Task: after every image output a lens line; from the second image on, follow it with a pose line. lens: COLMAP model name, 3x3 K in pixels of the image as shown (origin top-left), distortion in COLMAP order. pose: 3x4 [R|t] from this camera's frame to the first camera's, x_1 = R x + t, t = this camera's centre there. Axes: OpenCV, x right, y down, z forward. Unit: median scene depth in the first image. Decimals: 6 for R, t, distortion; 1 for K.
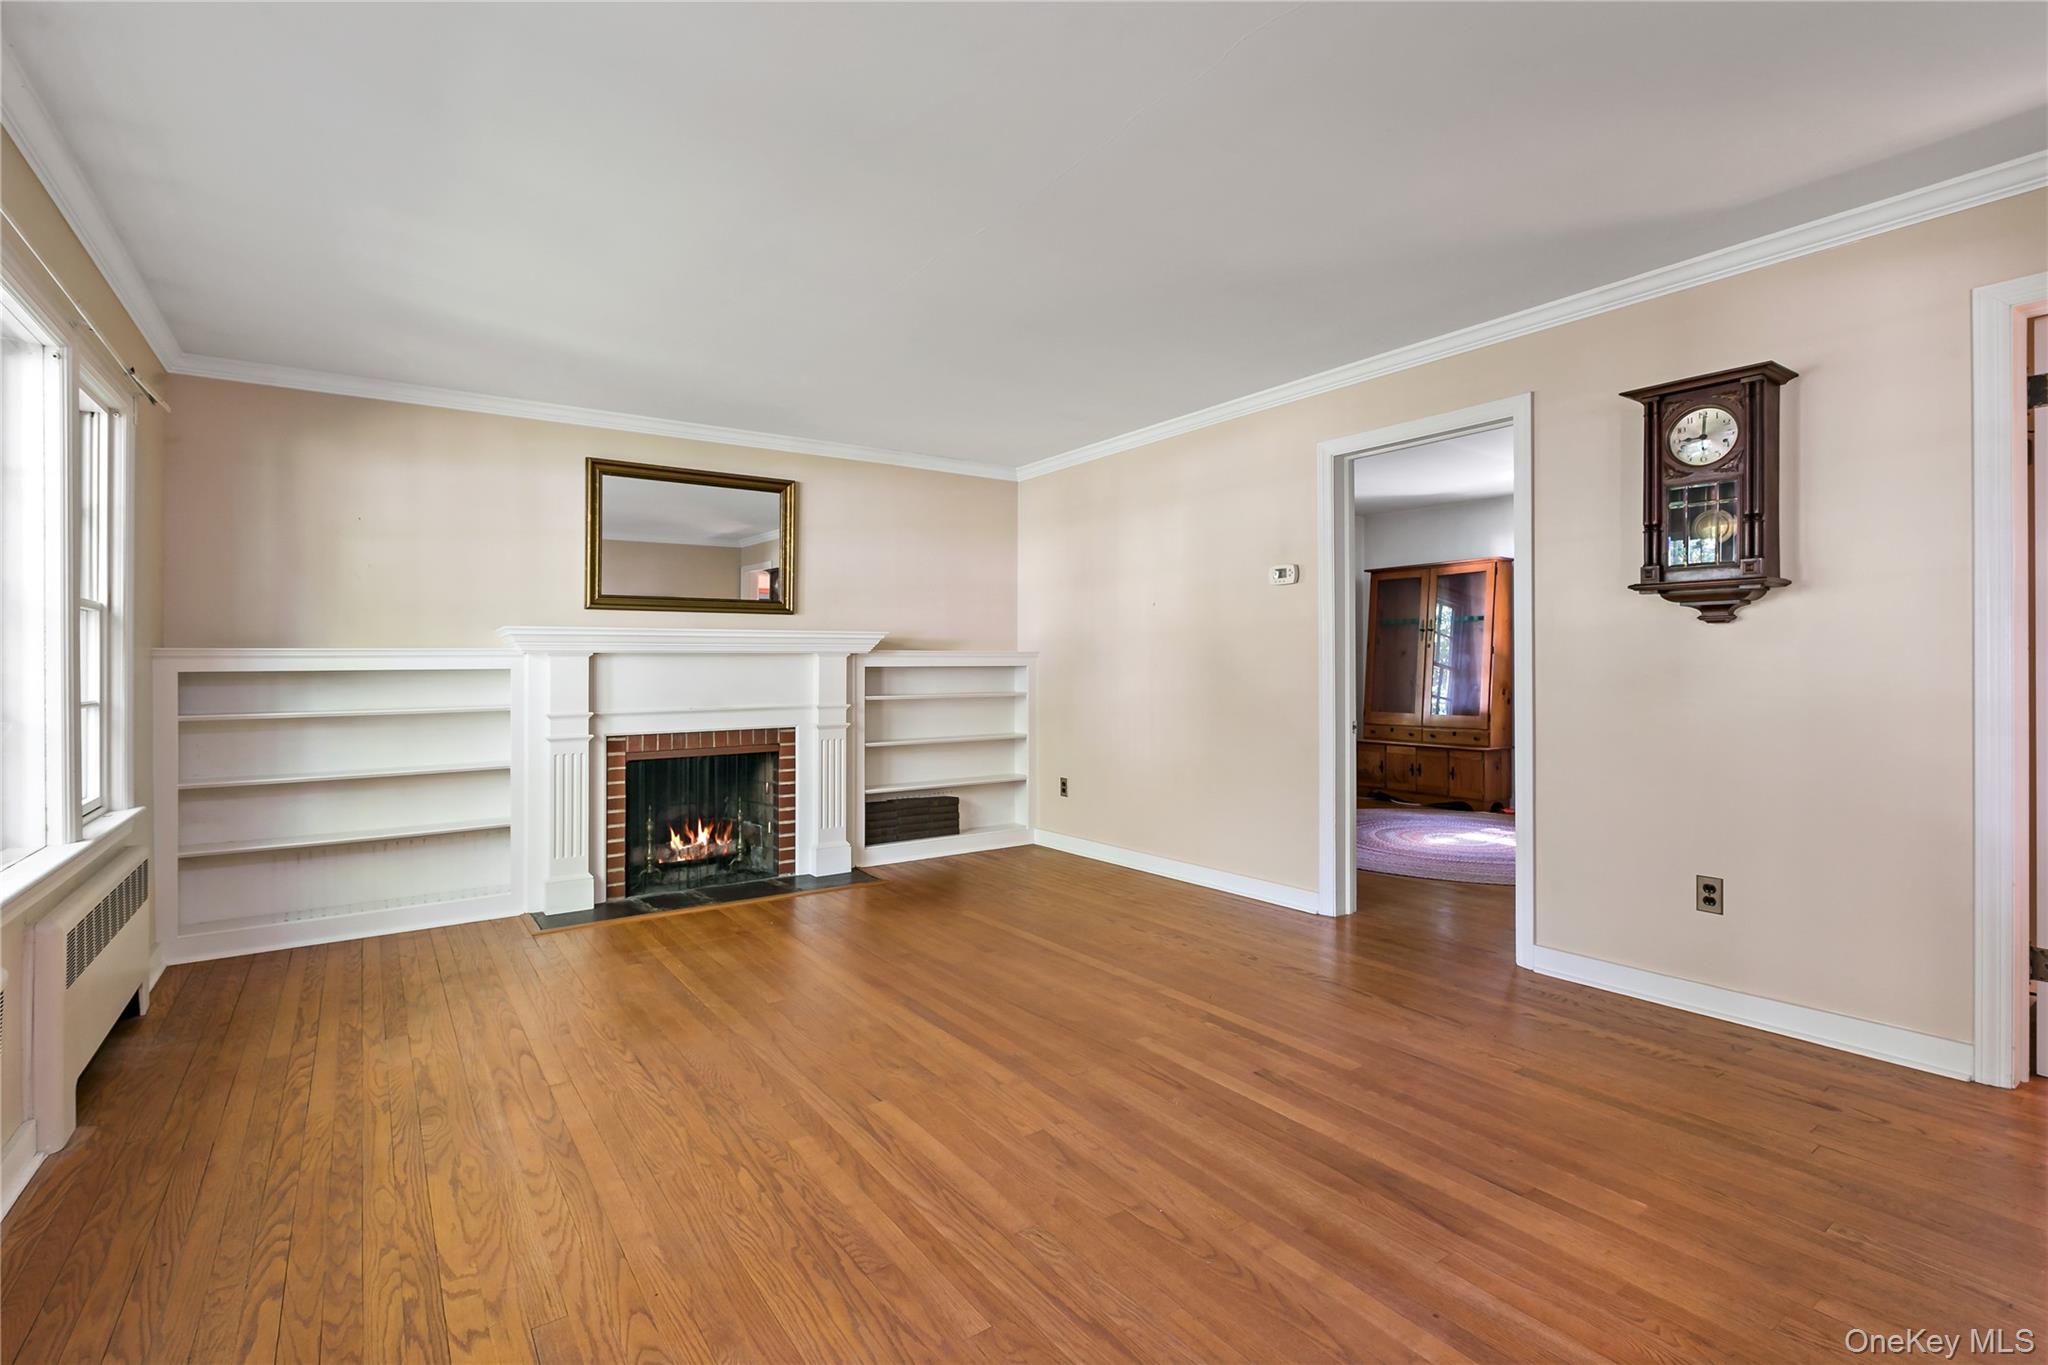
lens RADIAL K [[913.4, 0, 1006.3], [0, 913.4, 663.9], [0, 0, 1]] dist [-0.002141, 0.000185]
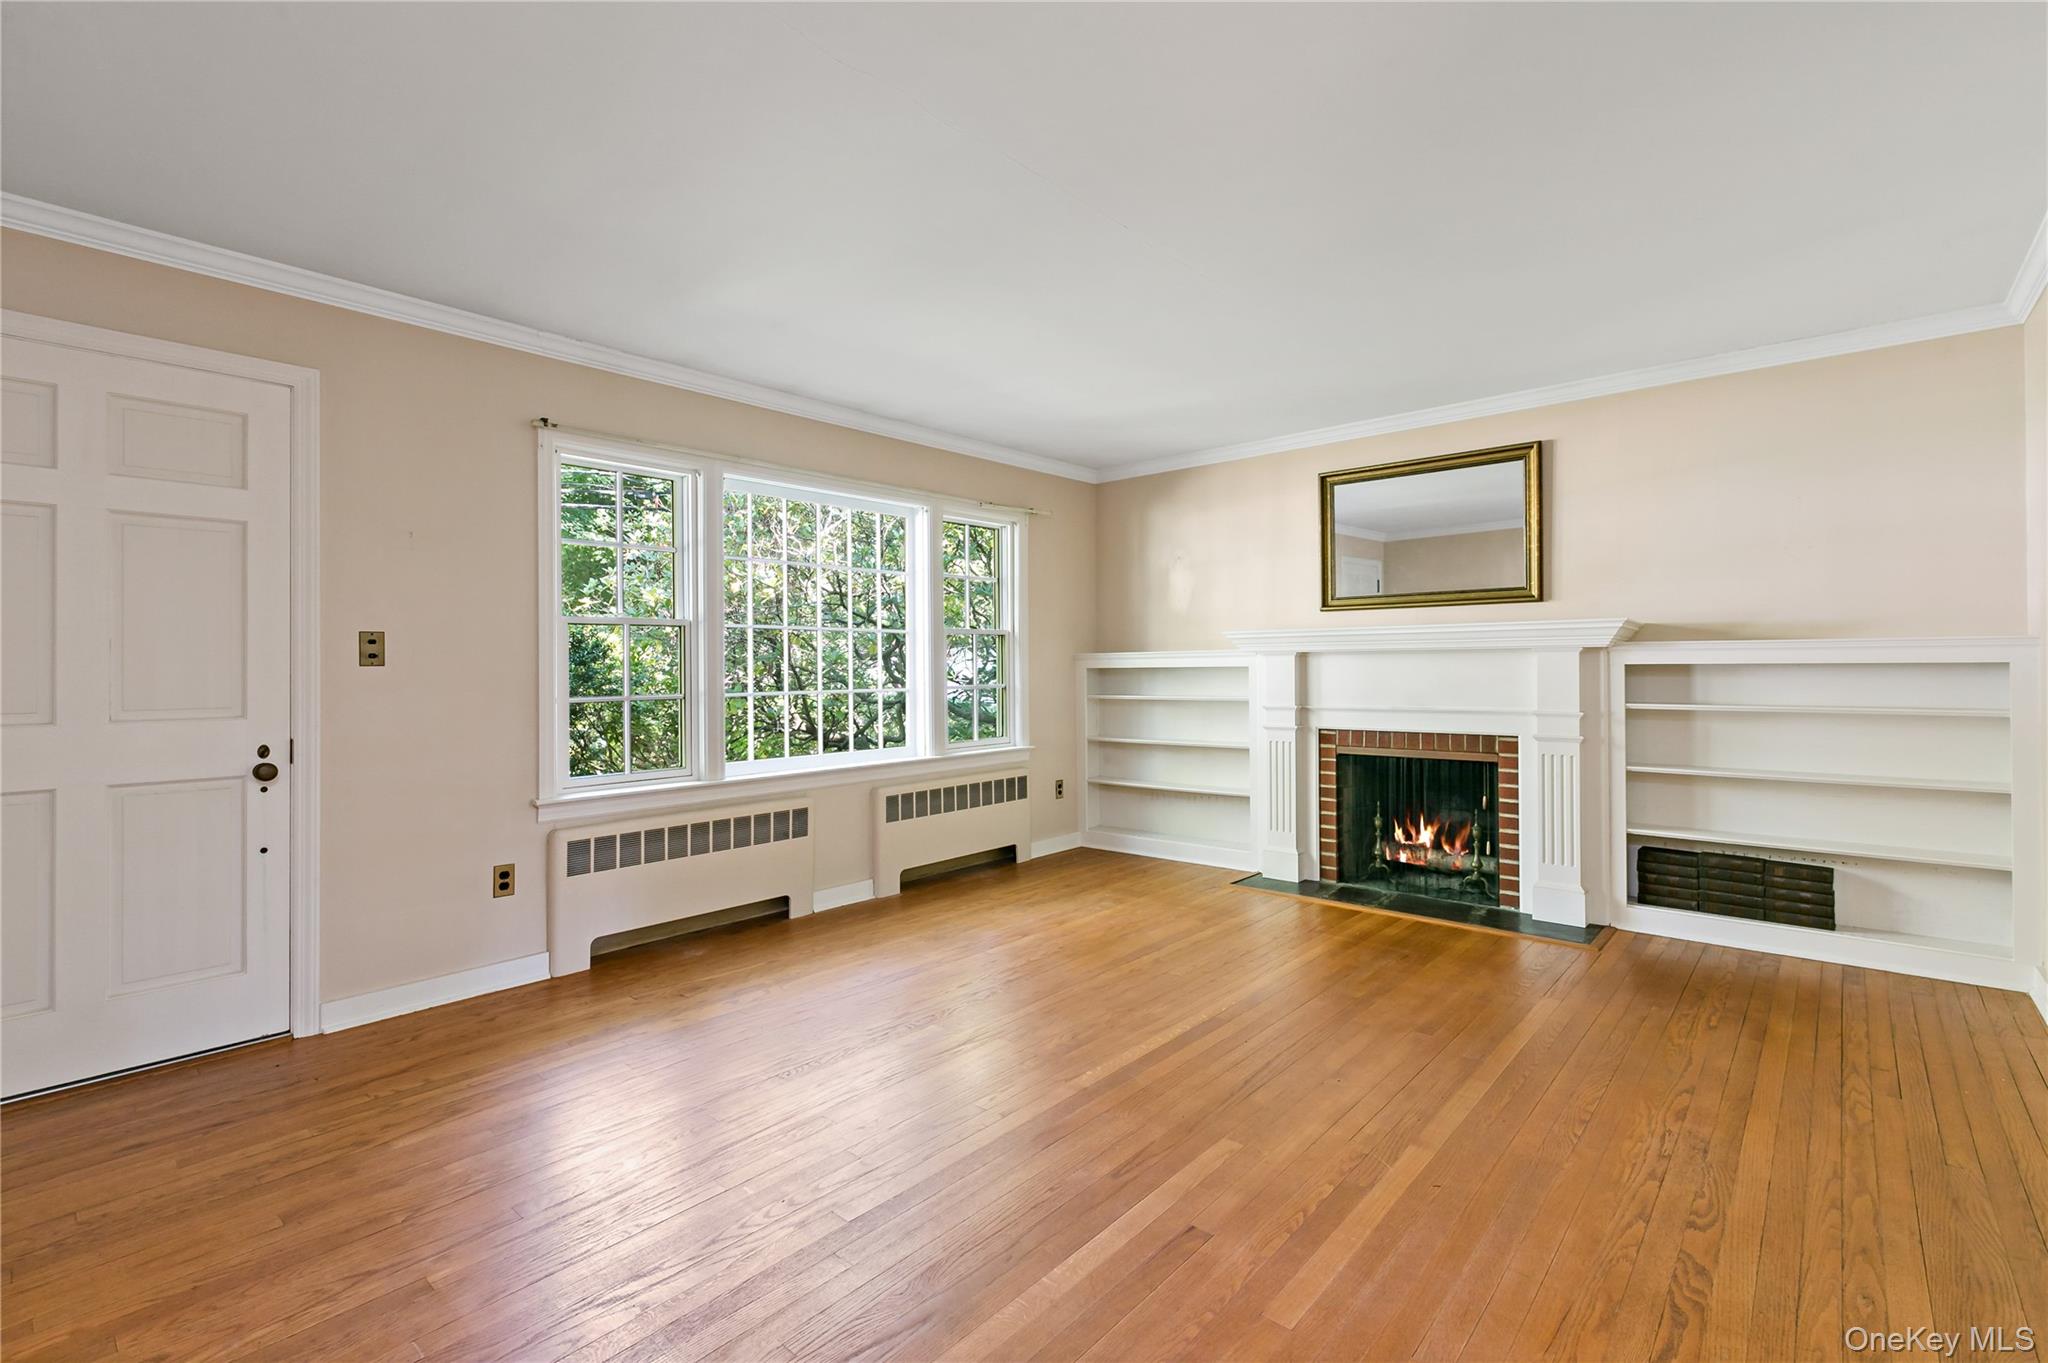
lens RADIAL K [[913.4, 0, 1002.7], [0, 913.4, 650.4], [0, 0, 1]] dist [-0.002141, 0.000185]
pose [[0.244792, -0.012294, -0.969498, 0.493777], [0.009191, 0.999904, -0.010359, -0.005631], [0.969532, -0.006375, 0.244882, 0.348798]]
